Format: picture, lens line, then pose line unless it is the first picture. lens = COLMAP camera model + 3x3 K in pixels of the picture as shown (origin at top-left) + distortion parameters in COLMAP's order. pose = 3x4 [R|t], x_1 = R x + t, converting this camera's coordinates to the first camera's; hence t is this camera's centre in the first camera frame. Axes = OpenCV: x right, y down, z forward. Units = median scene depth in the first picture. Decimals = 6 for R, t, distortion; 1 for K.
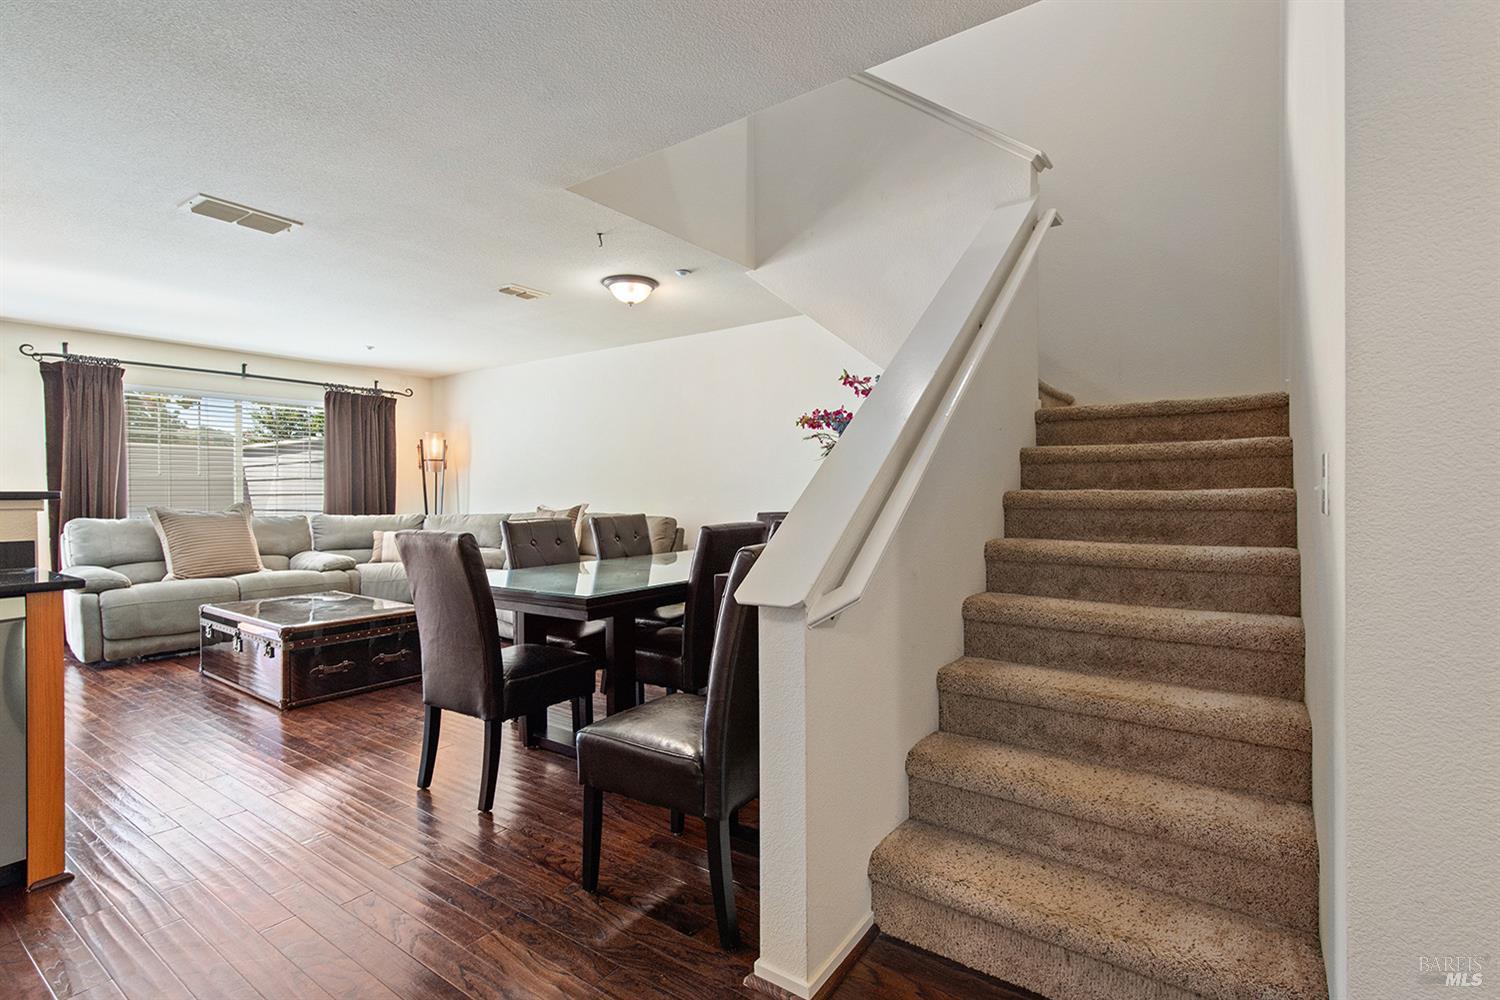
lens RADIAL K [[699.0, 0, 753.5], [0, 699.0, 498.9], [0, 0, 1]] dist [0.012202, -0.002213]
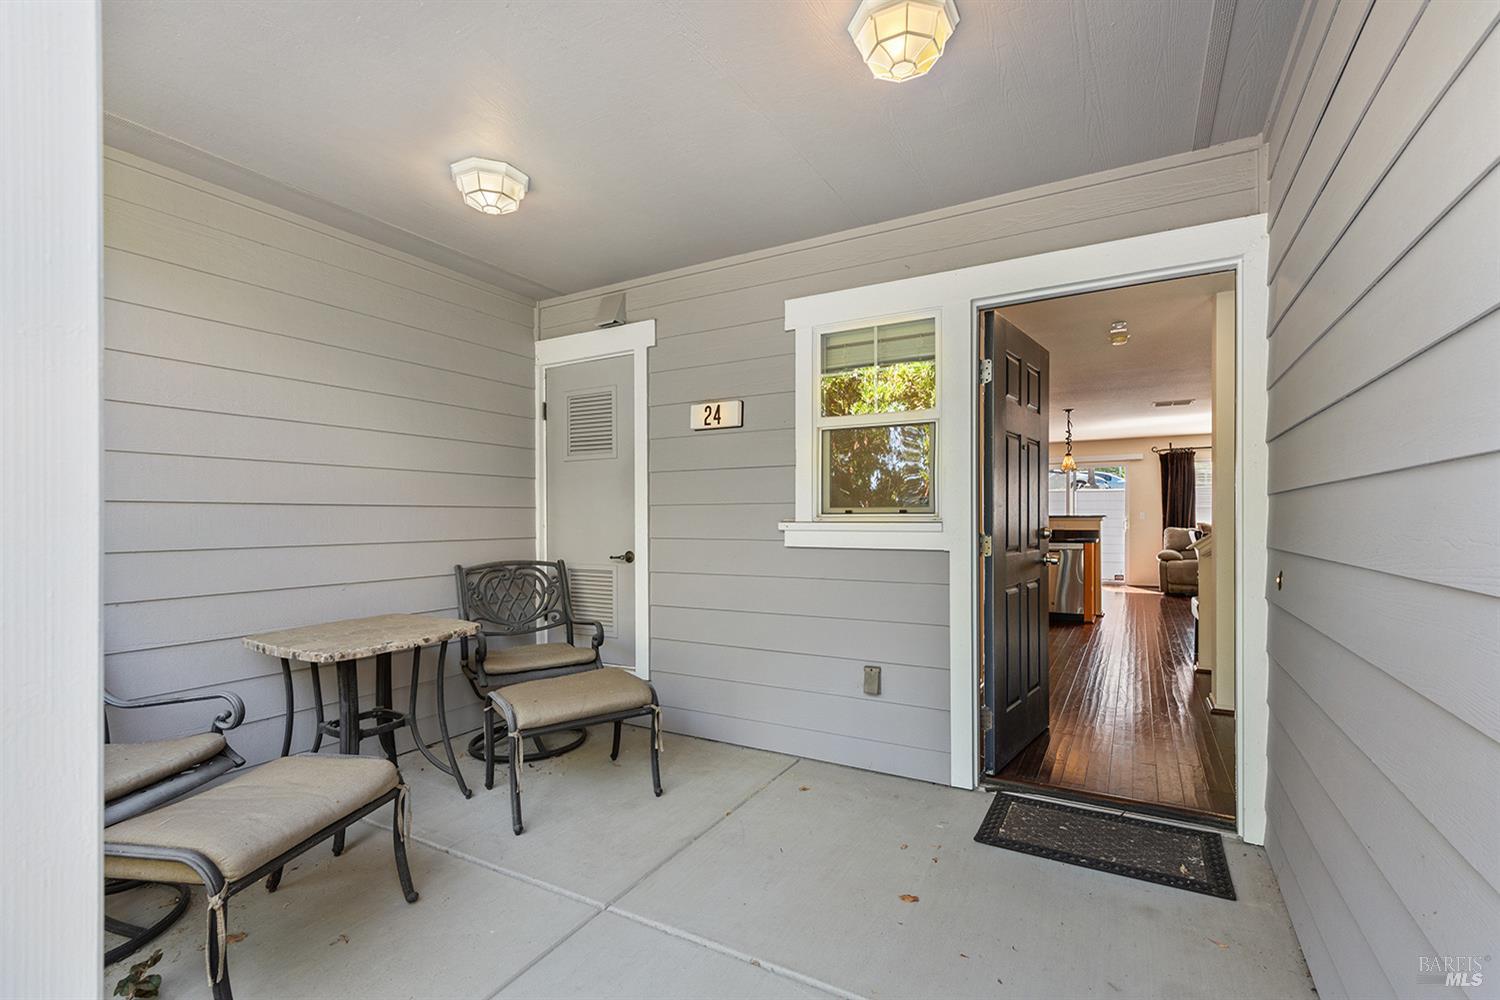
lens RADIAL K [[673.4, 0, 748.1], [0, 673.4, 520.5], [0, 0, 1]] dist [0.013178, -0.002098]
pose [[0.086606, 0.011171, -0.996180, 0.840435], [-0.009730, 0.999899, 0.010367, -0.001032], [0.996195, 0.008795, 0.086706, -0.382463]]
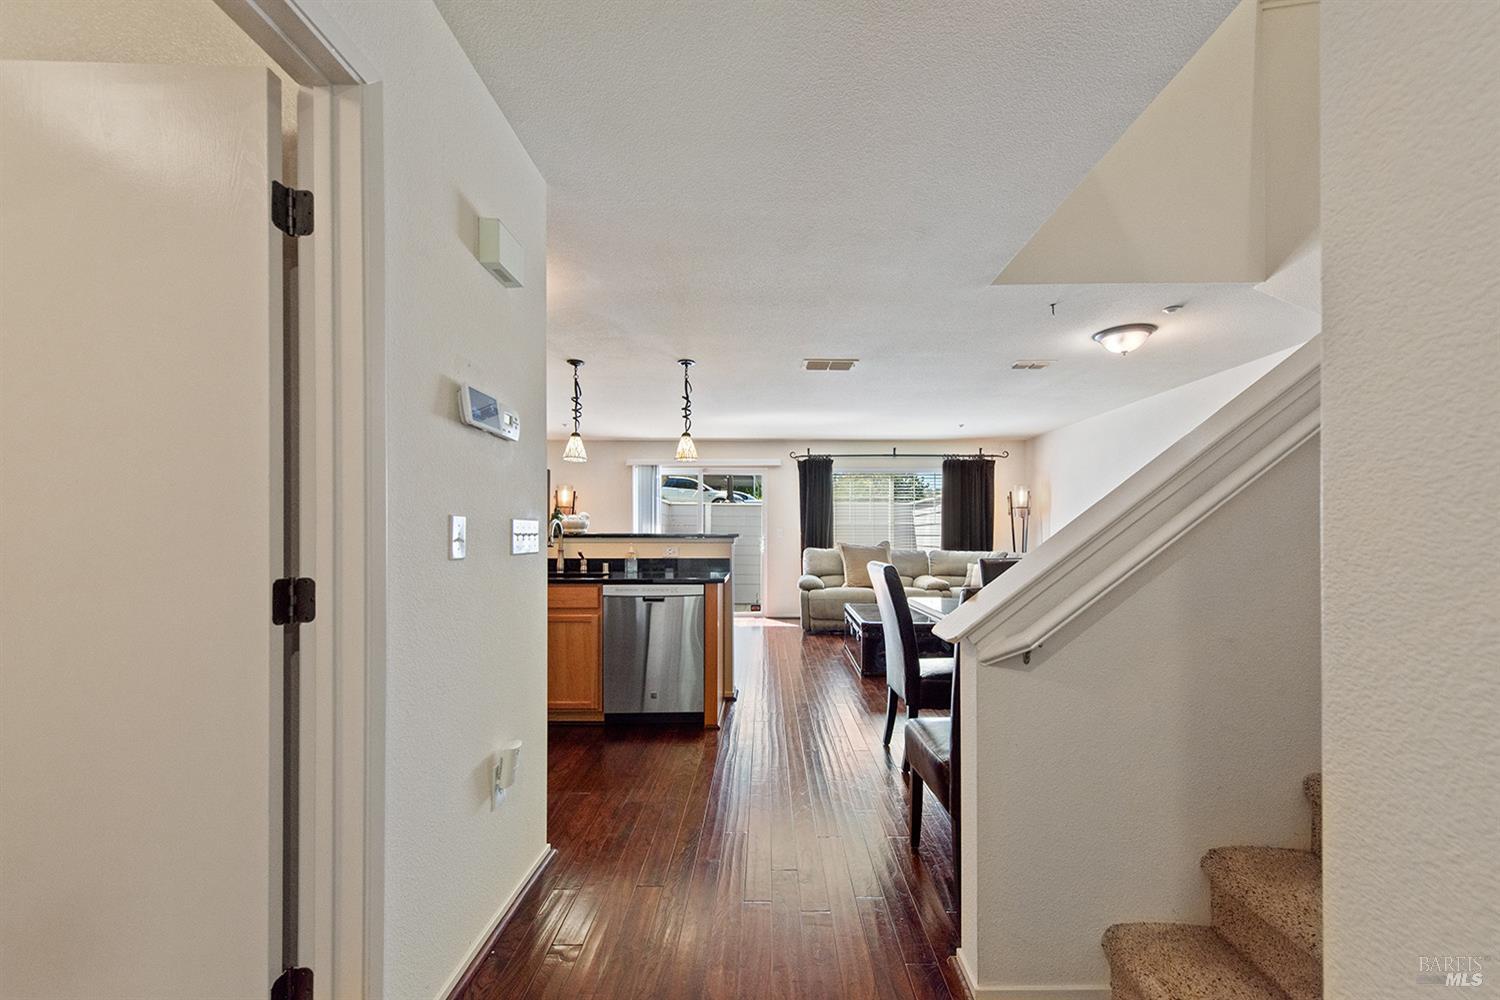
lens RADIAL K [[598.1, 0, 771.4], [0, 598.1, 536.0], [0, 0, 1]] dist [0.016400, -0.003873]
pose [[0.579641, 0.009670, -0.814815, 0.181922], [-0.012826, 0.999914, 0.002743, -0.004456], [0.814771, 0.008861, 0.579715, 0.049960]]
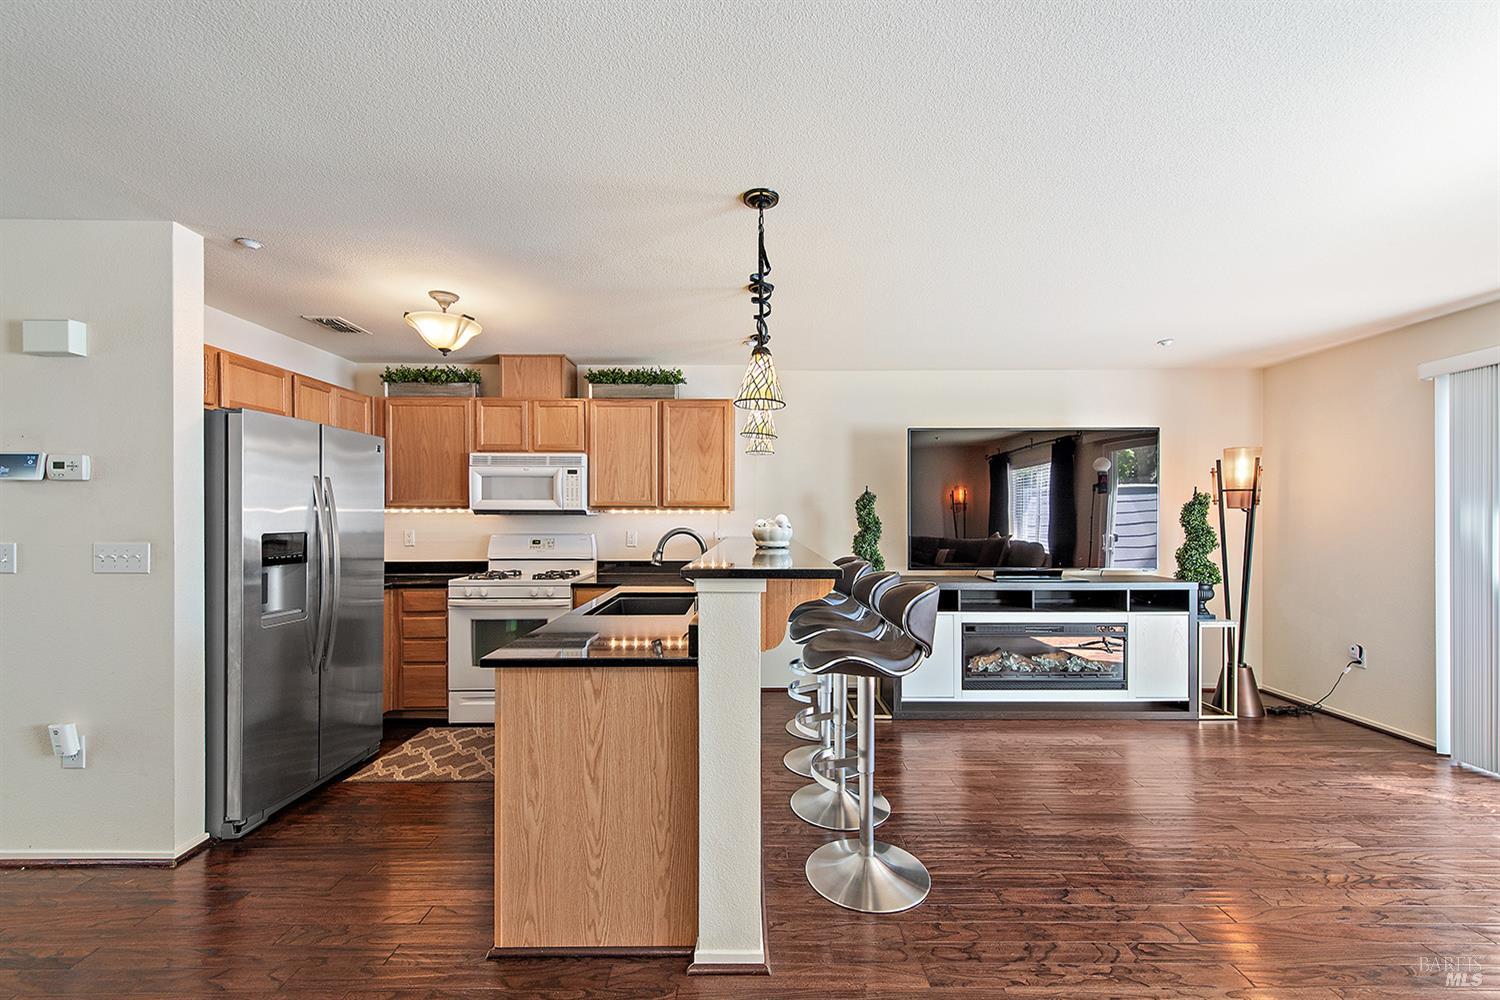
lens RADIAL K [[598.1, 0, 754.8], [0, 598.1, 518.8], [0, 0, 1]] dist [0.016400, -0.003873]
pose [[-0.815550, 0.010440, -0.578593, -0.282661], [-0.000293, 0.999830, 0.018454, -0.035070], [0.578687, 0.015220, -0.815408, 0.680878]]
